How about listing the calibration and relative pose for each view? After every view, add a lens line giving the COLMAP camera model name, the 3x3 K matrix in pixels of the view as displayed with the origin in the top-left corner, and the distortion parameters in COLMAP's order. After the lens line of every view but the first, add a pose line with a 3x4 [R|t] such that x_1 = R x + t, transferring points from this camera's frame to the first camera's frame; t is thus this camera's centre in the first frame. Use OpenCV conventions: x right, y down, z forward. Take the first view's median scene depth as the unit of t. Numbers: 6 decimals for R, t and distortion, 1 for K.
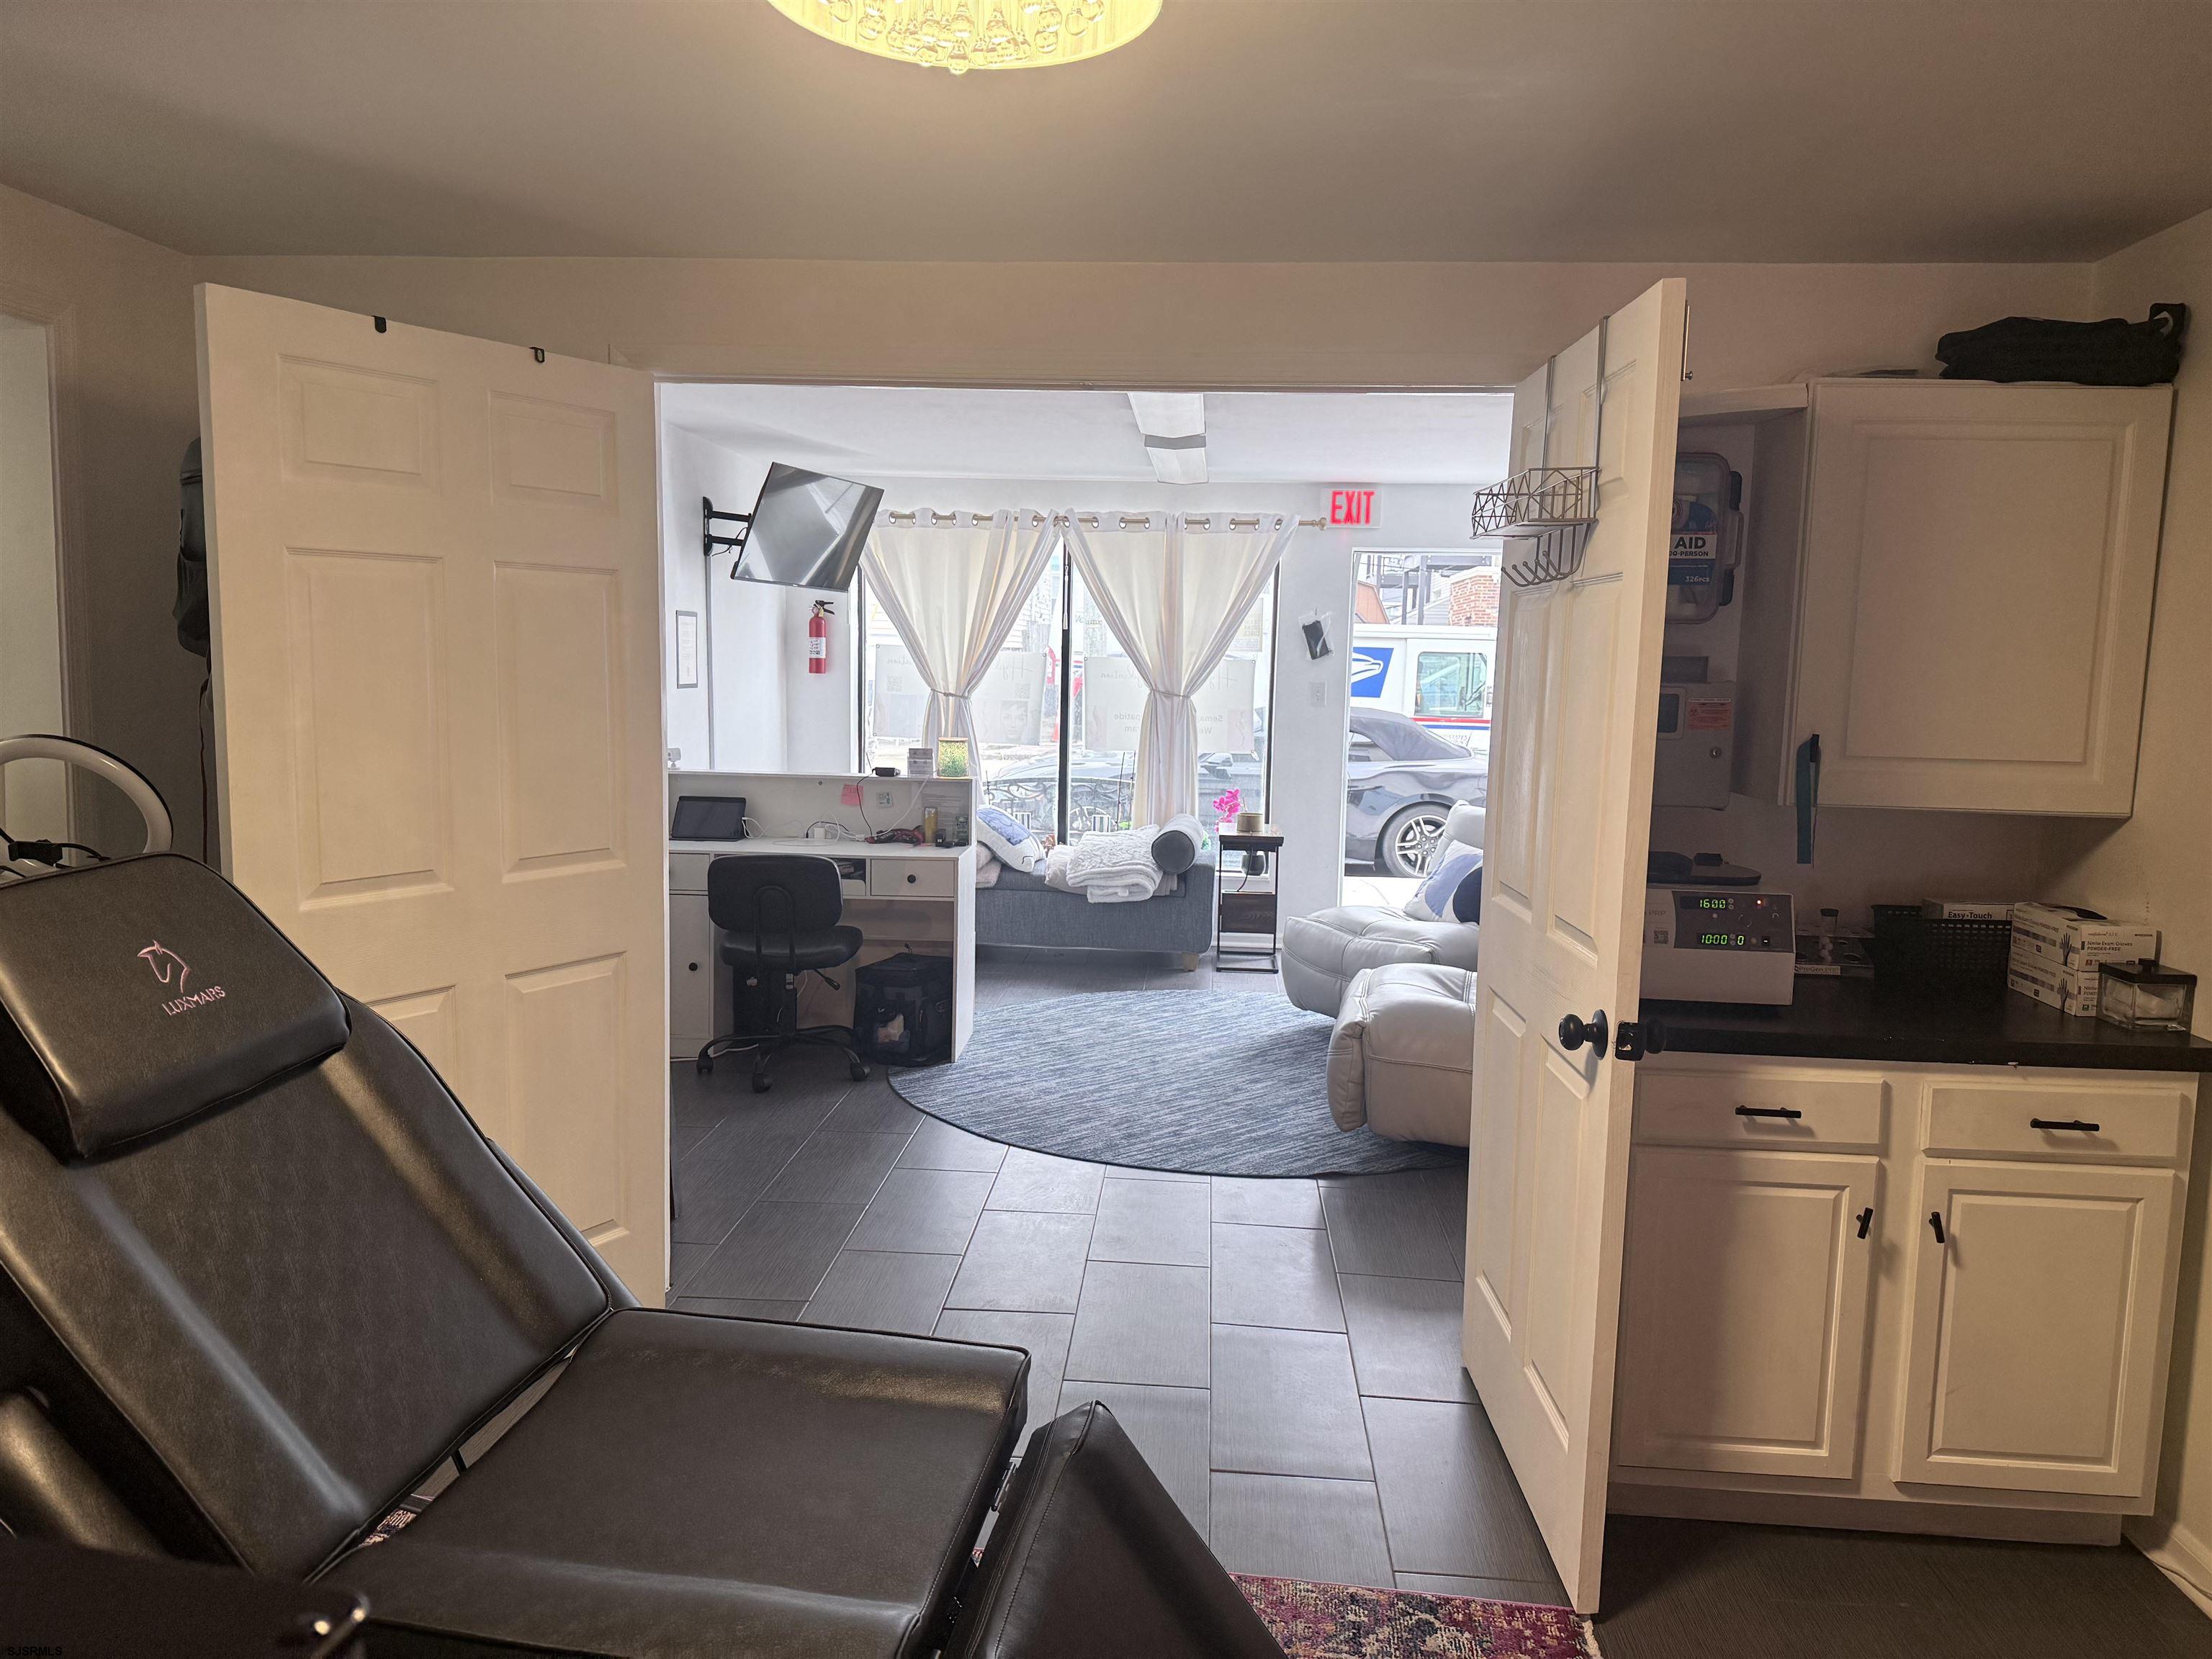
lens RADIAL K [[1520.6, 0, 1106.0], [0, 1520.6, 829.5], [0, 0, 1]] dist [0.139582, -0.221394]
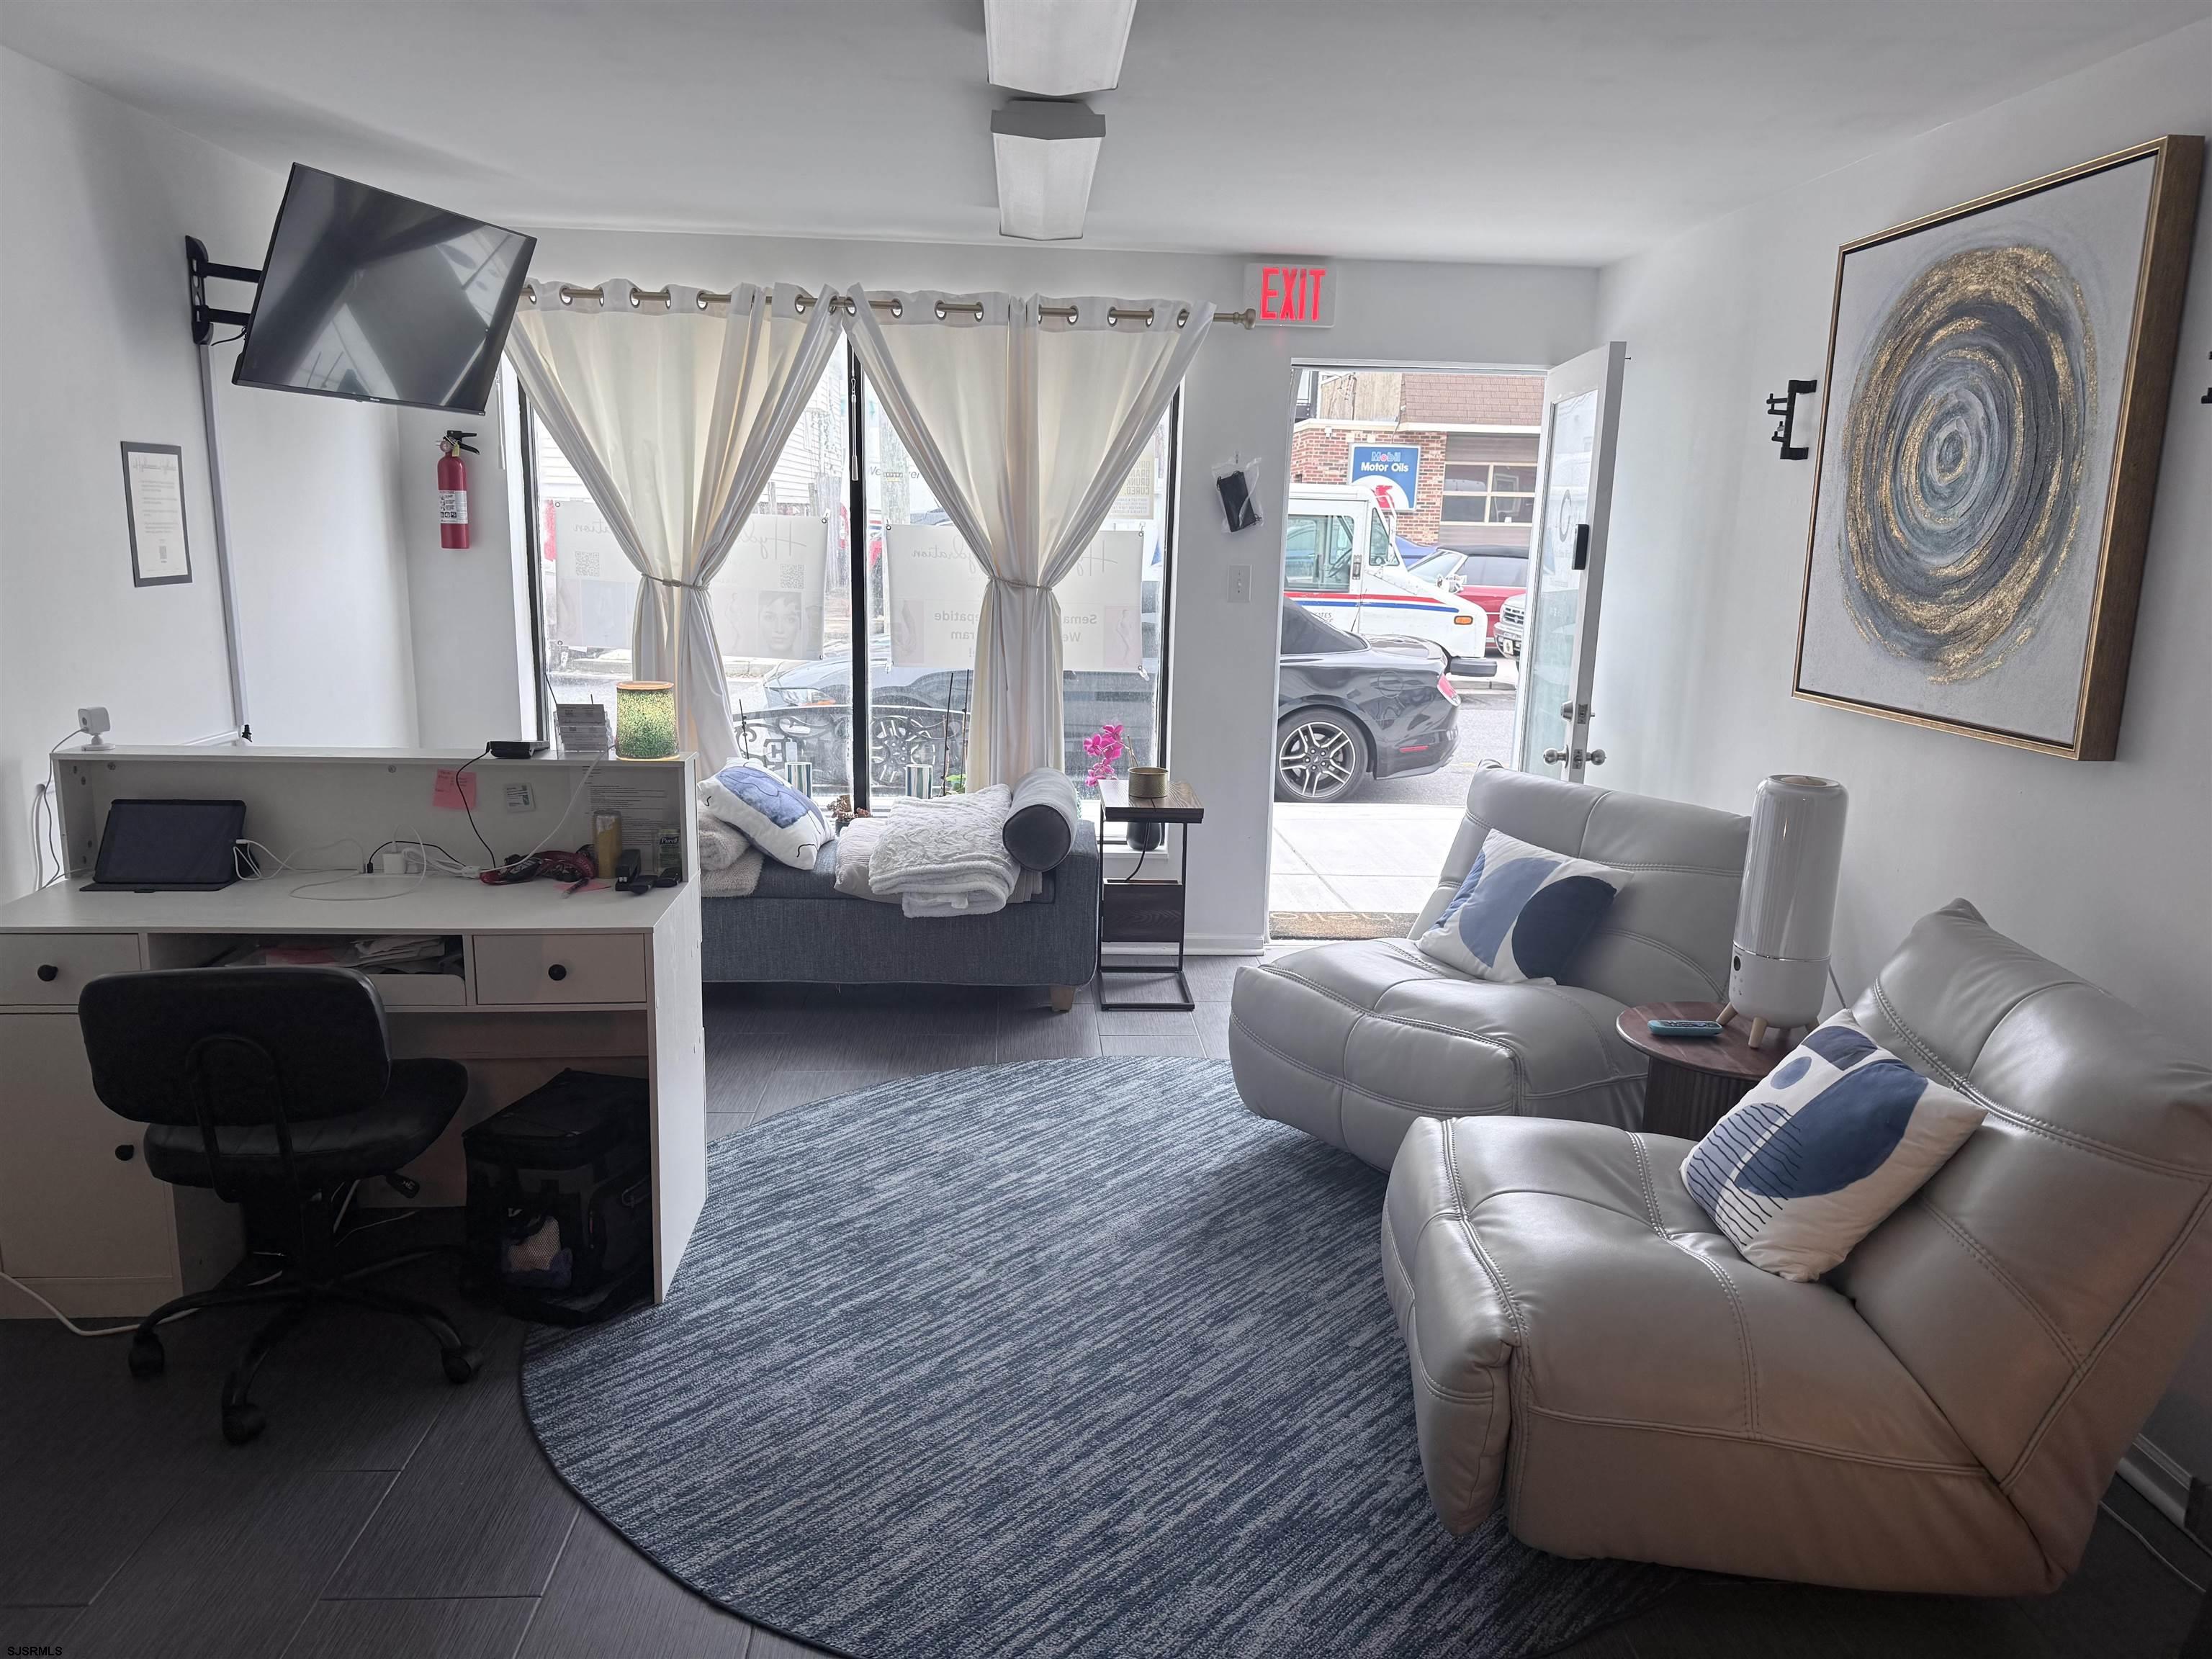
lens RADIAL K [[1536.4, 0, 1106.0], [0, 1536.4, 829.5], [0, 0, 1]] dist [0.193504, -0.381695]
pose [[0.991928, -0.023173, 0.124666, -0.009214], [0.012169, 0.996018, 0.088318, -0.055475], [-0.126216, -0.086088, 0.988260, 0.432598]]
